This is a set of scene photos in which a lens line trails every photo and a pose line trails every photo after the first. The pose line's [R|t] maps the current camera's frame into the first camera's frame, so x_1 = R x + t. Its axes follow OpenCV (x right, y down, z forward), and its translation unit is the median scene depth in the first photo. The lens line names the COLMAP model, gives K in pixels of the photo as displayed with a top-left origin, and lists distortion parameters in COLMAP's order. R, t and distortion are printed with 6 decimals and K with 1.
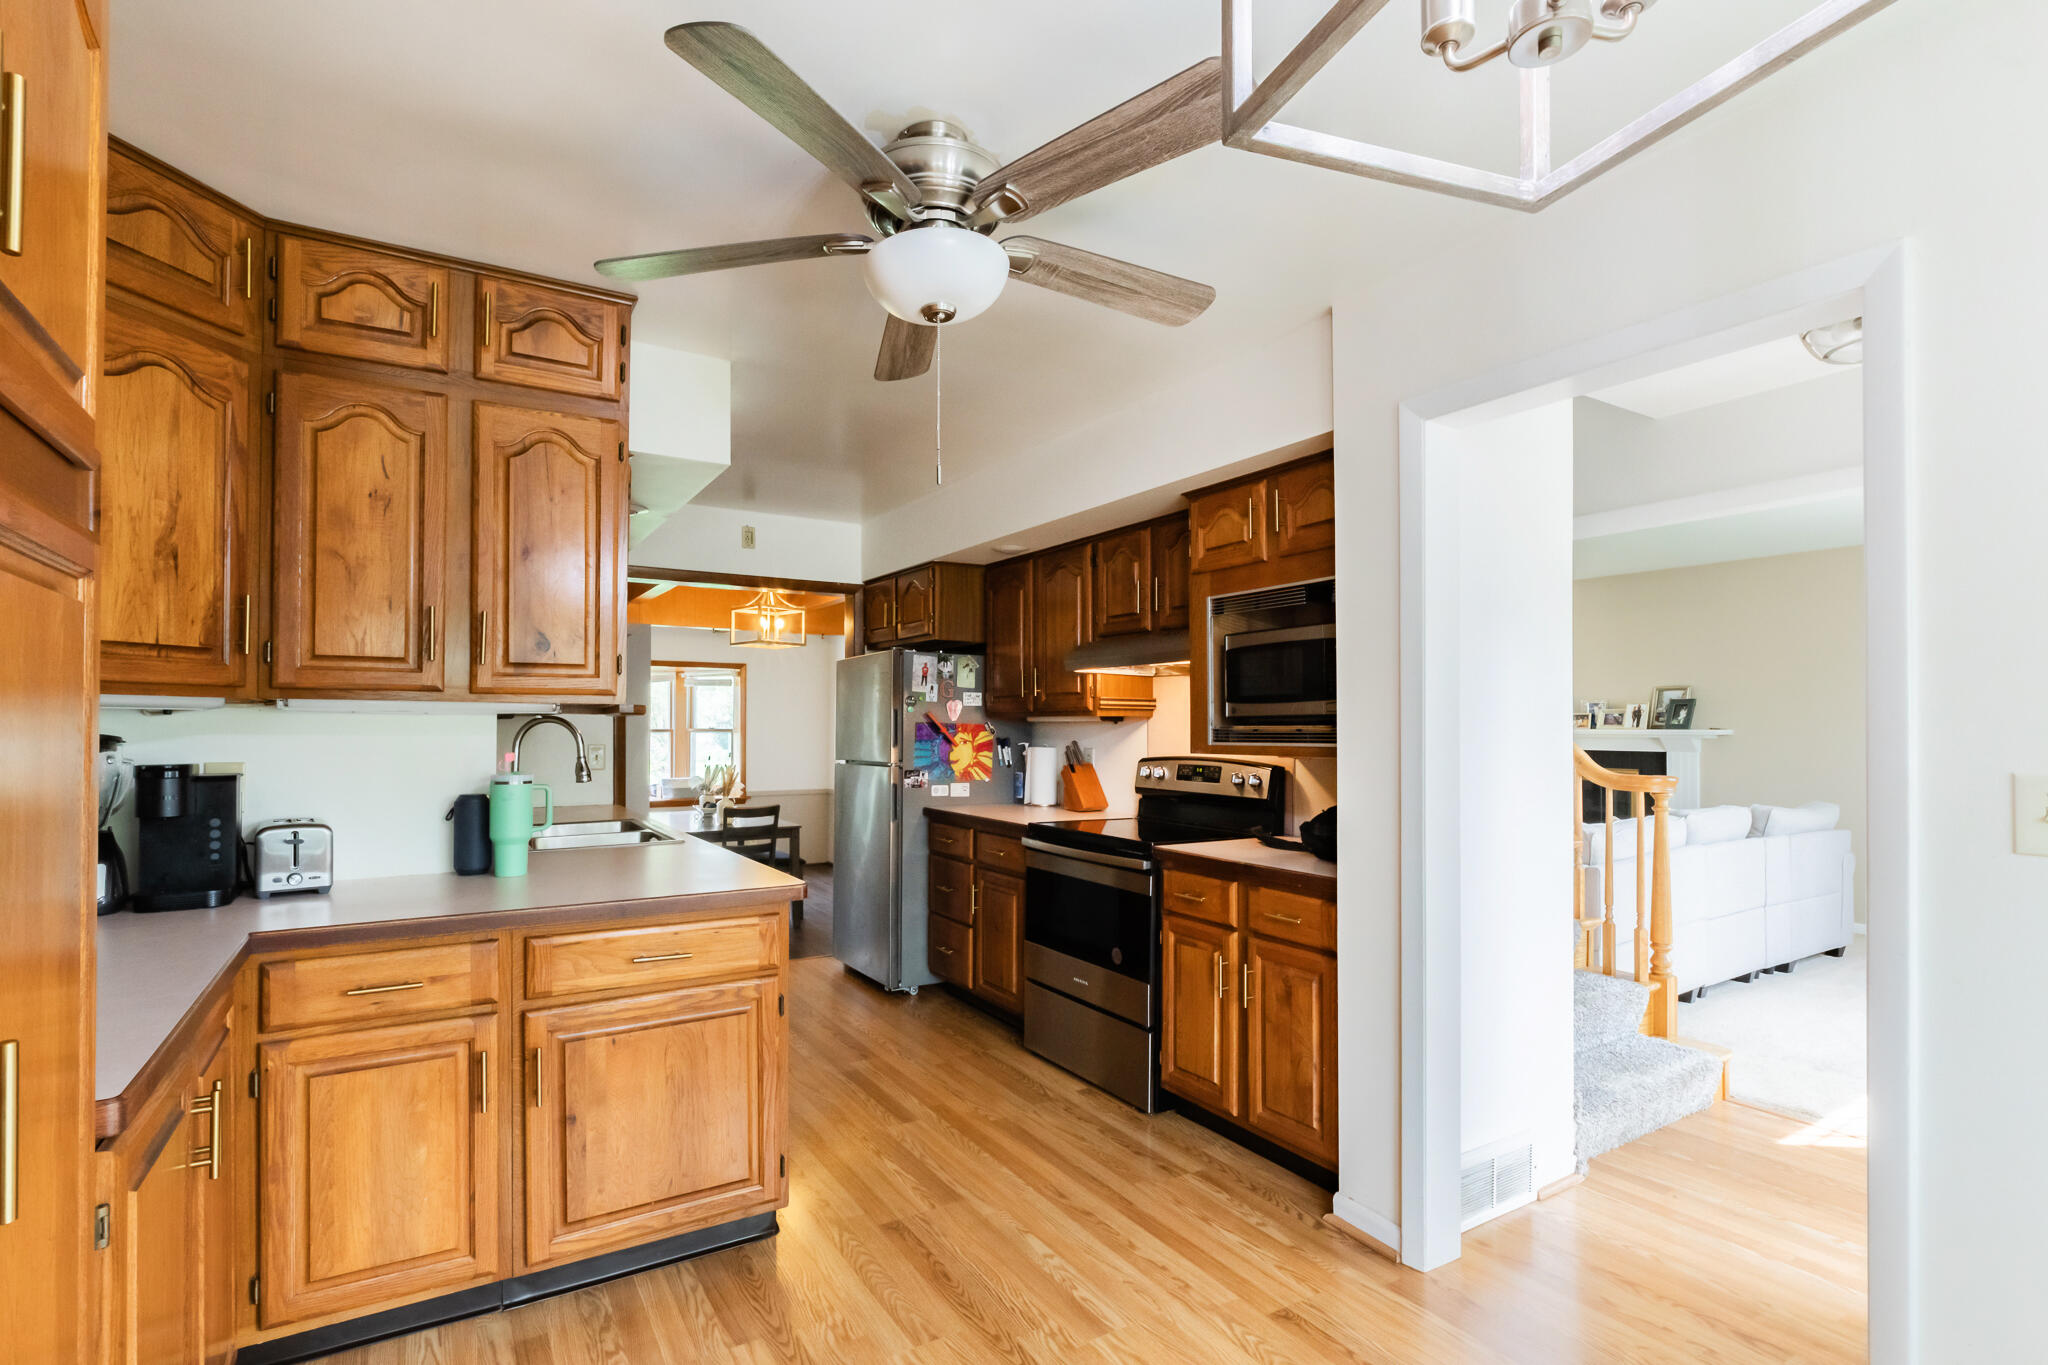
lens RADIAL K [[962.7, 0, 1034.6], [0, 962.7, 716.9], [0, 0, 1]] dist [-0.000593, 0.000002]
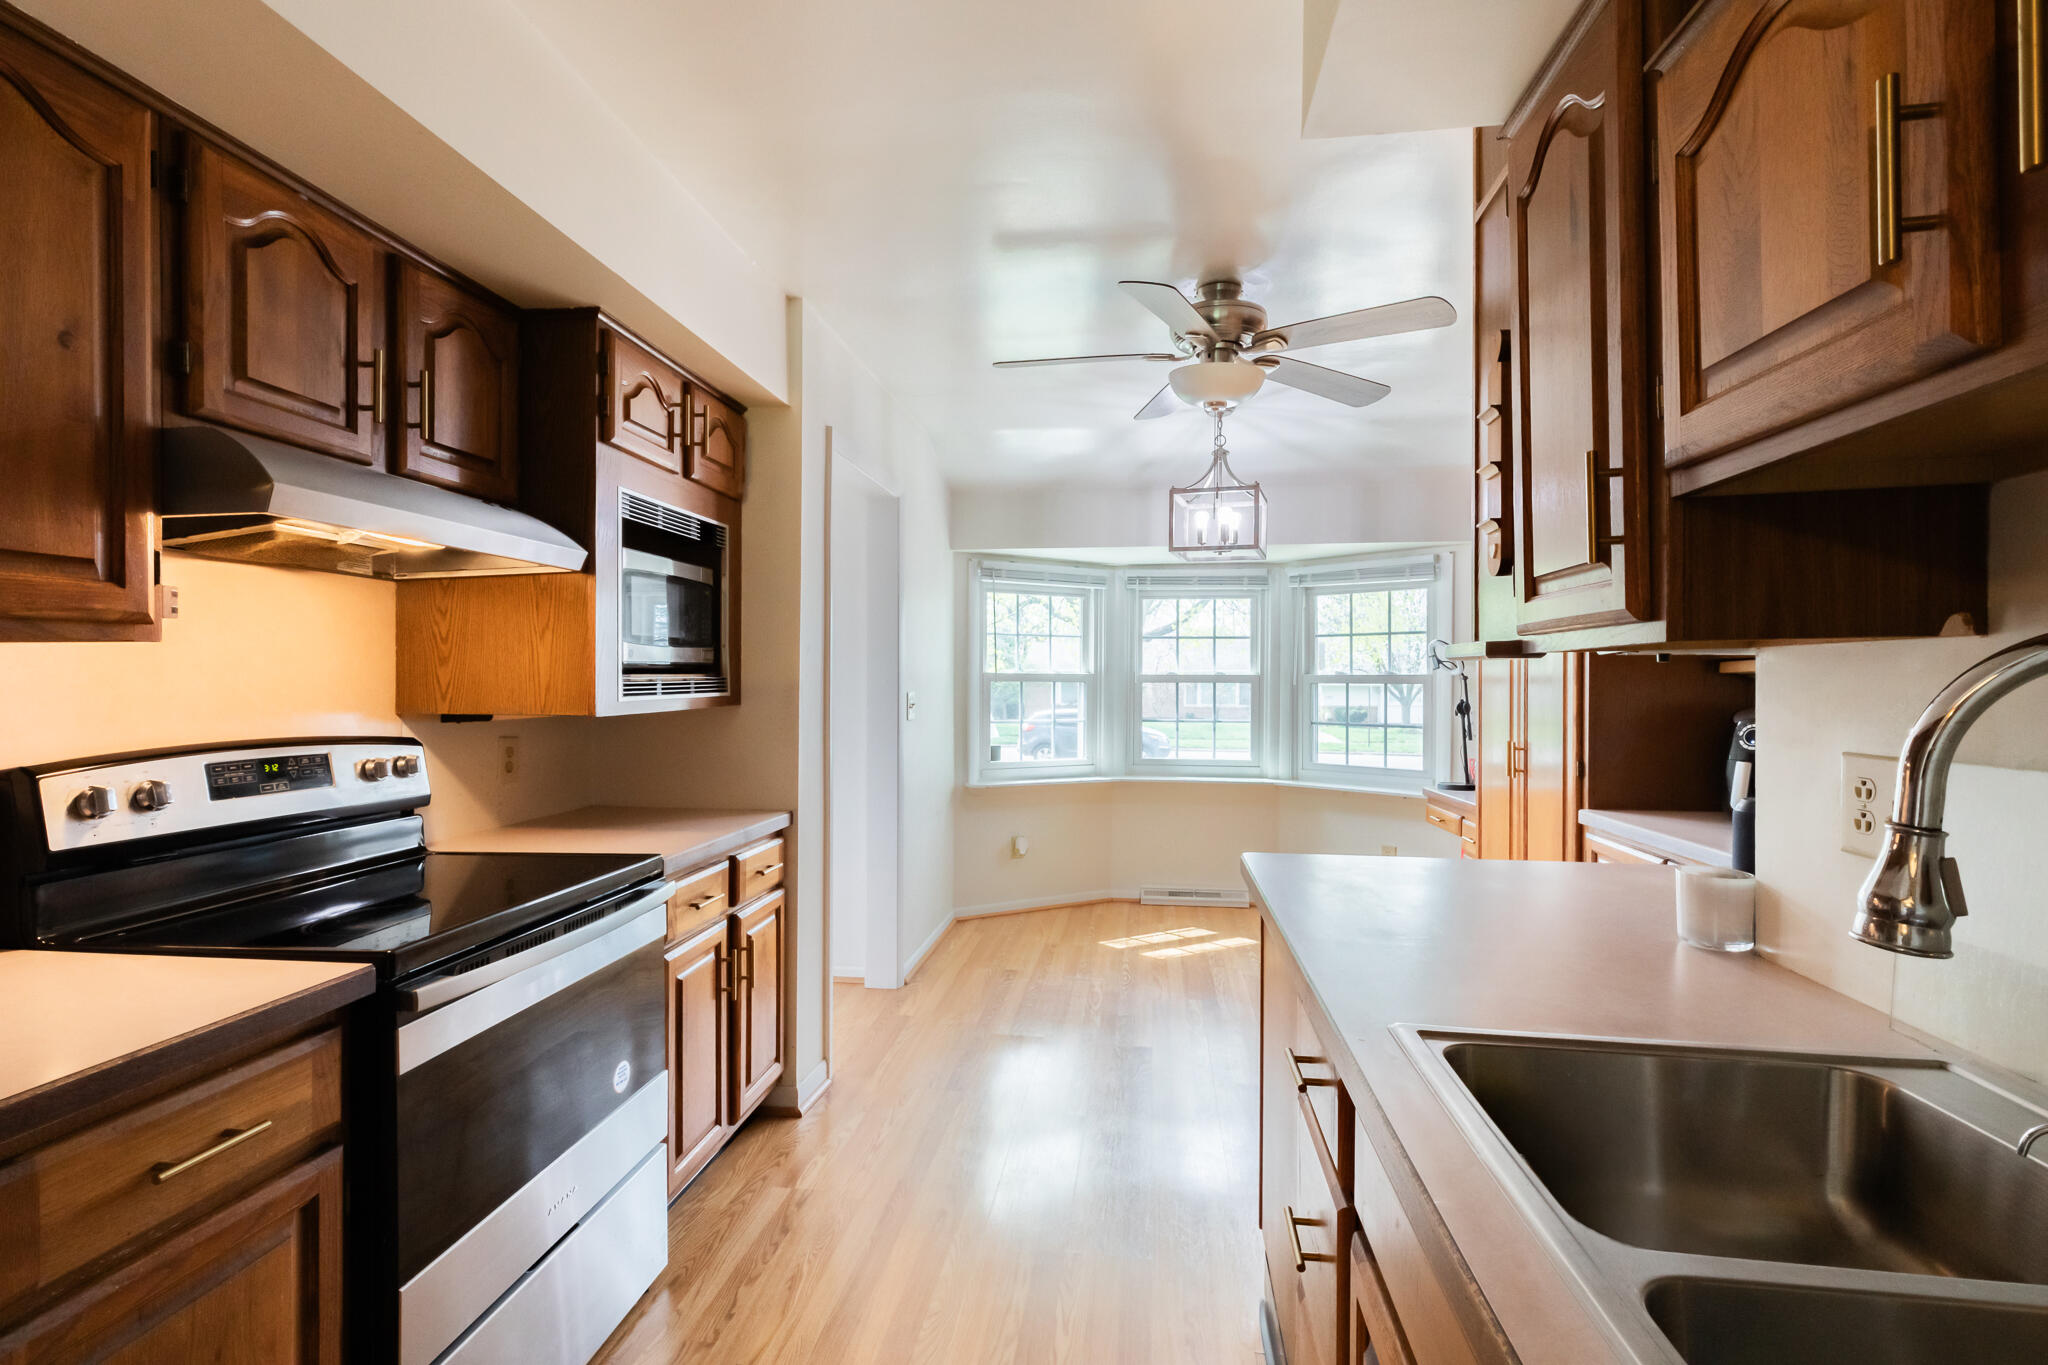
lens RADIAL K [[937.0, 0, 1025.4], [0, 937.0, 682.1], [0, 0, 1]] dist [0.002165, -0.001274]
pose [[-0.764155, -0.005071, 0.645013, -0.463910], [-0.008124, 0.999965, -0.001764, 0.013354], [-0.644981, -0.006588, -0.764170, 1.293579]]
